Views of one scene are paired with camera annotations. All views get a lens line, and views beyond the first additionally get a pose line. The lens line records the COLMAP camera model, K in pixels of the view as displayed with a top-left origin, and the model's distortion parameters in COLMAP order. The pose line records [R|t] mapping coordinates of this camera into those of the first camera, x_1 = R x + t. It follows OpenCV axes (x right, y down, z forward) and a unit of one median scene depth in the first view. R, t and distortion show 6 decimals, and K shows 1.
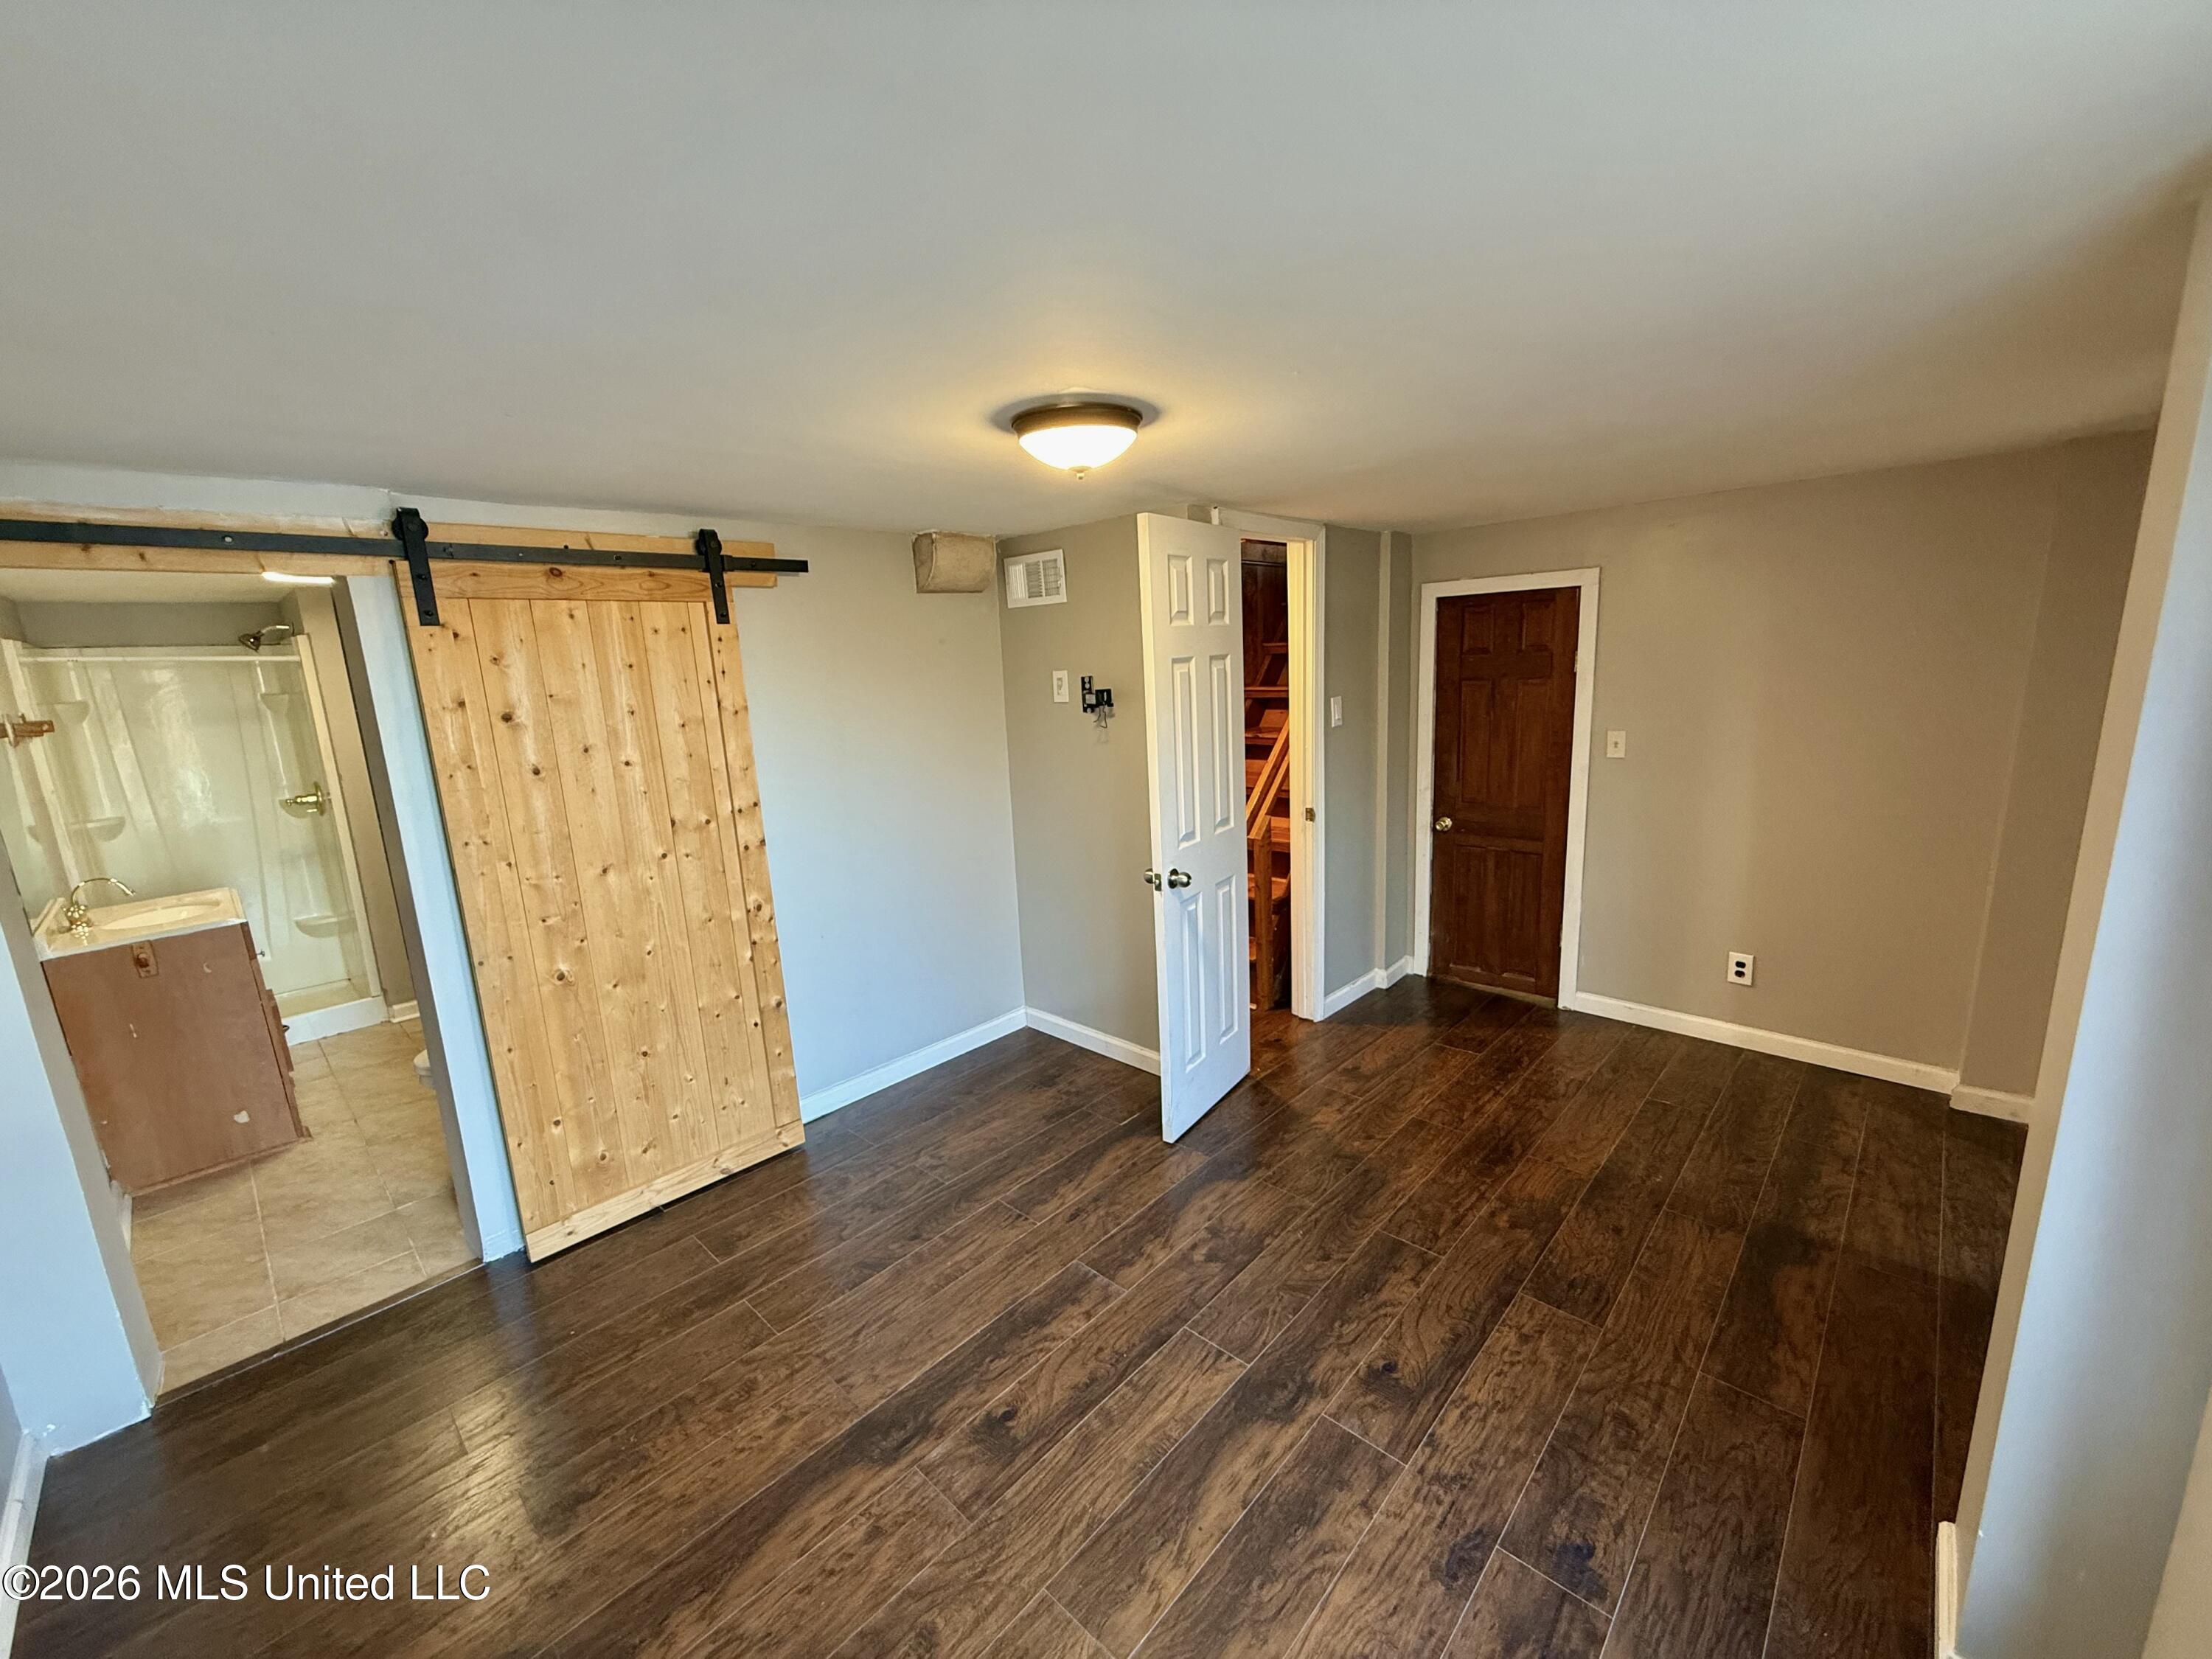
lens RADIAL K [[874.2, 0, 1107.6], [0, 874.2, 842.1], [0, 0, 1]] dist [0.000059, 0.000249]
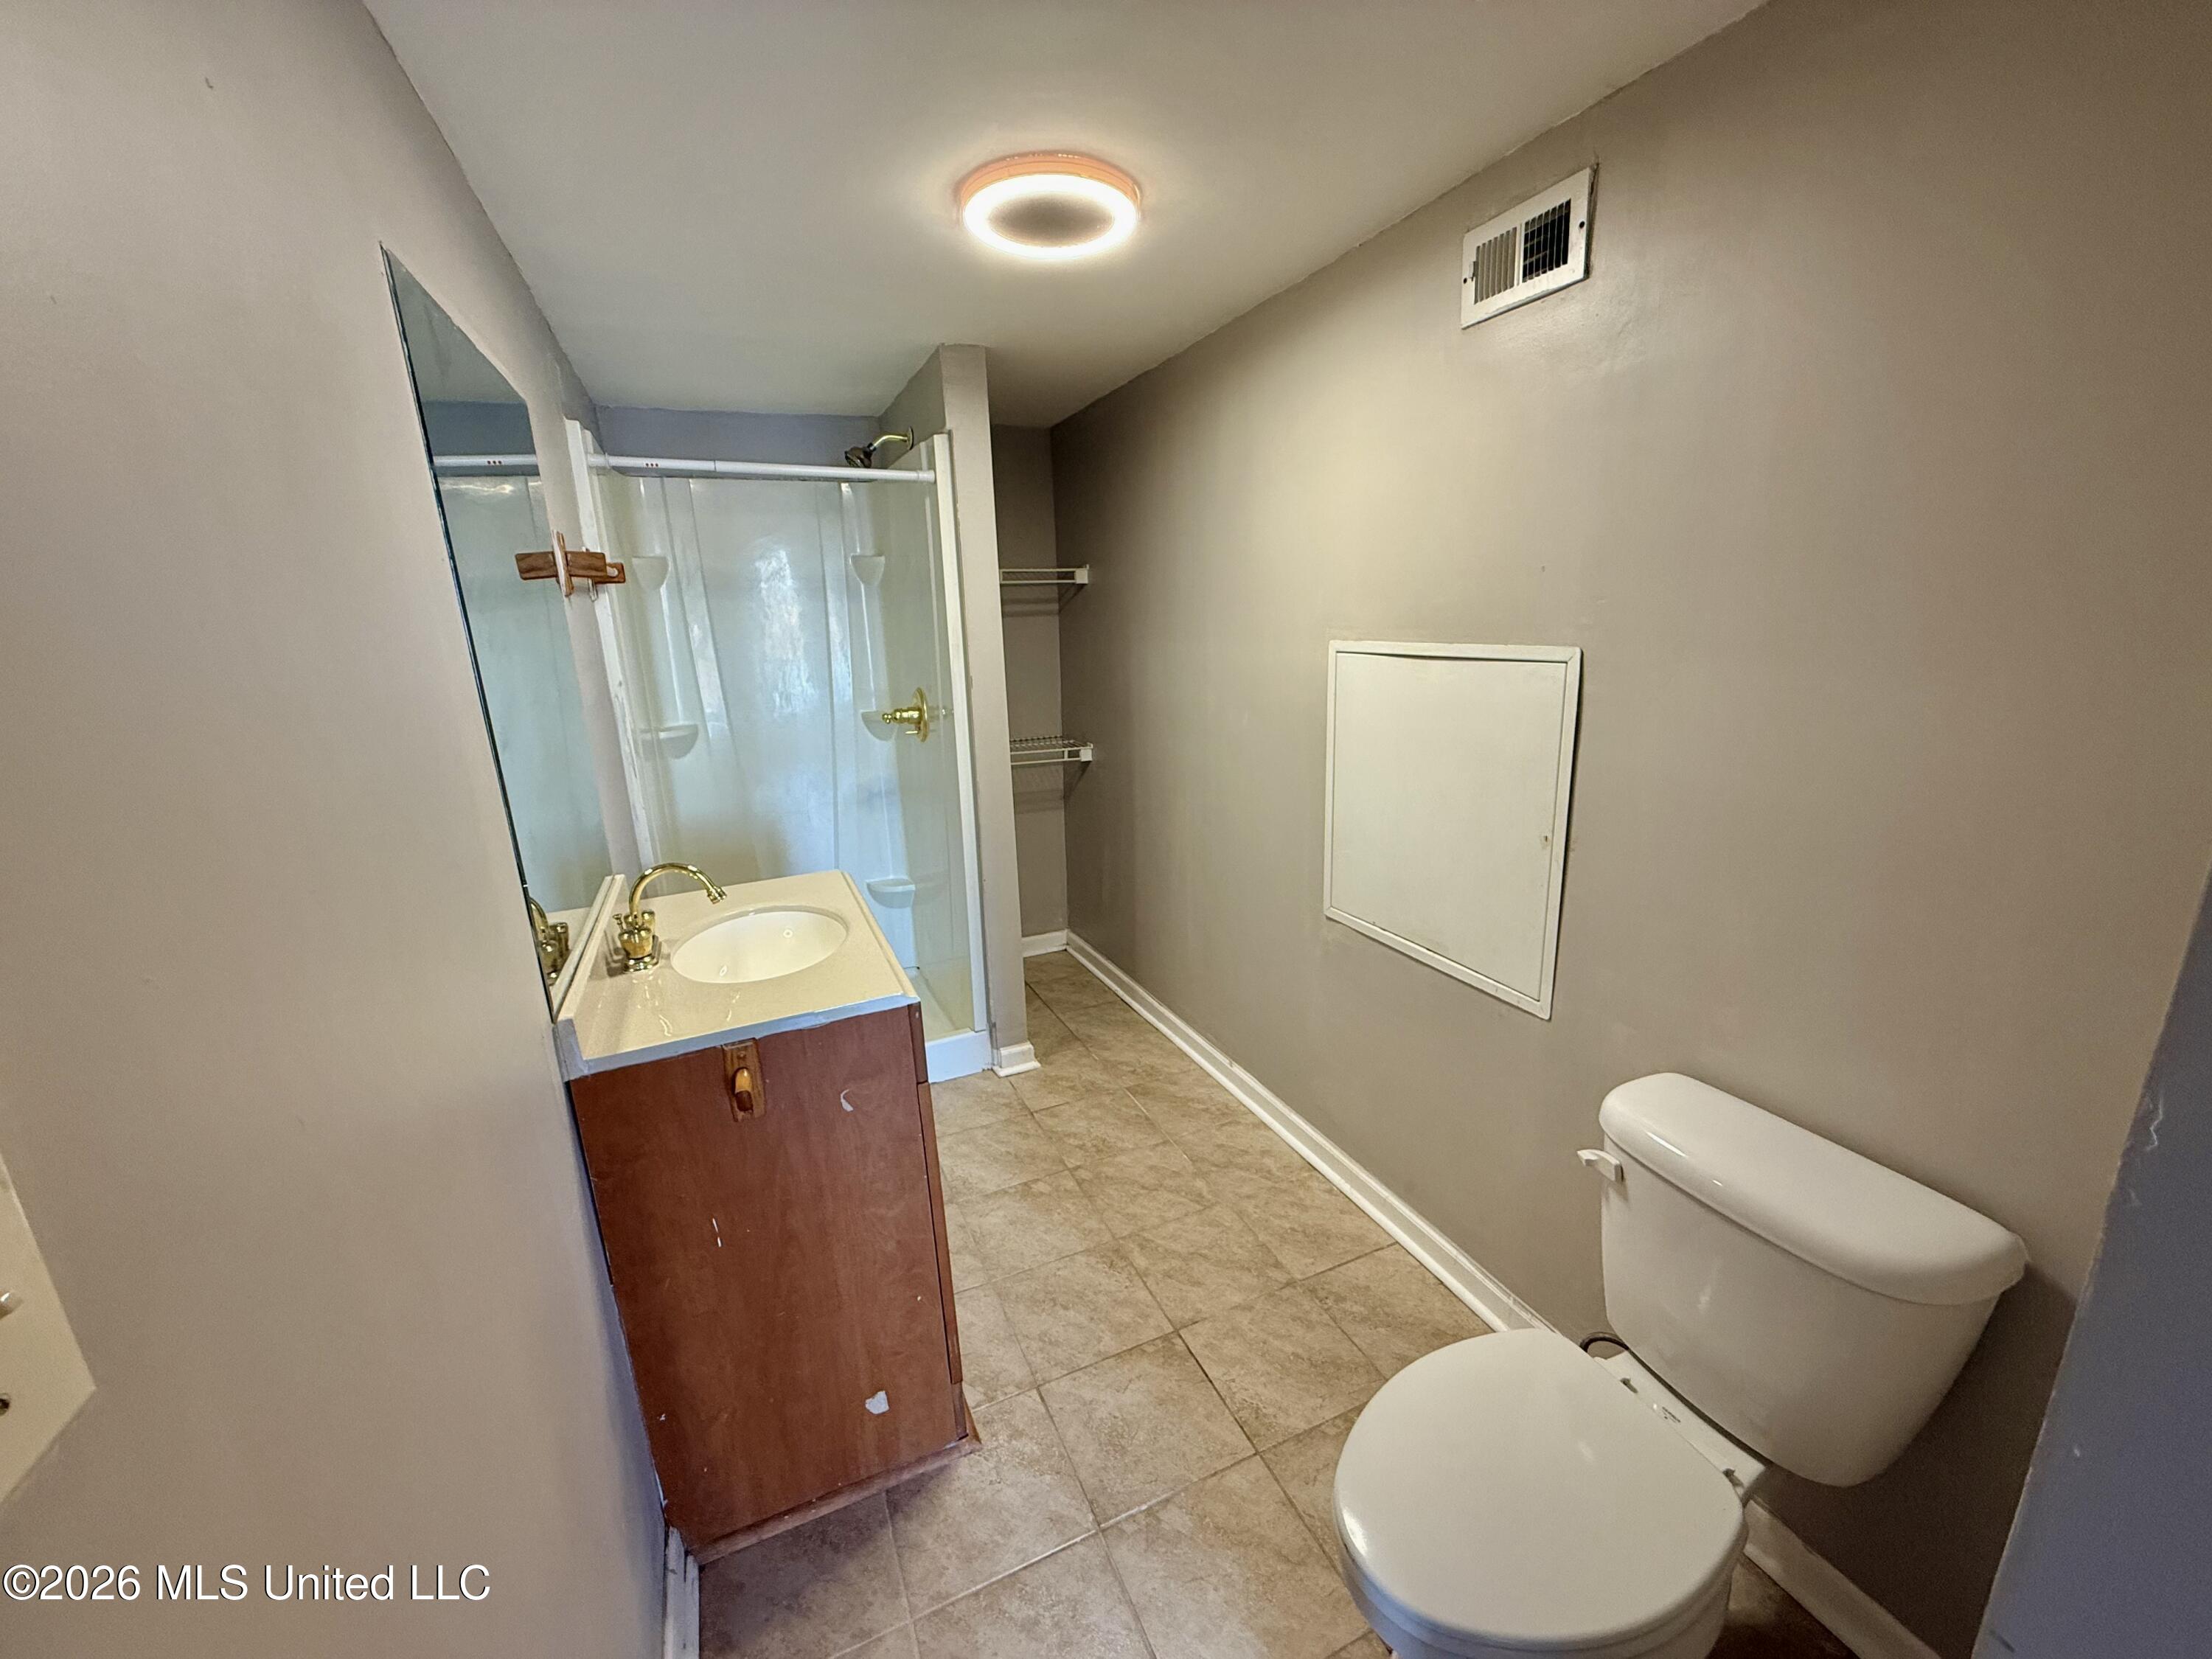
lens RADIAL K [[874.2, 0, 1104.6], [0, 874.2, 825.9], [0, 0, 1]] dist [0.000059, 0.000249]
pose [[0.921864, 0.100470, -0.374262, -0.559597], [-0.078124, 0.994160, 0.074450, -0.028096], [0.379556, -0.039394, 0.924330, 0.477272]]
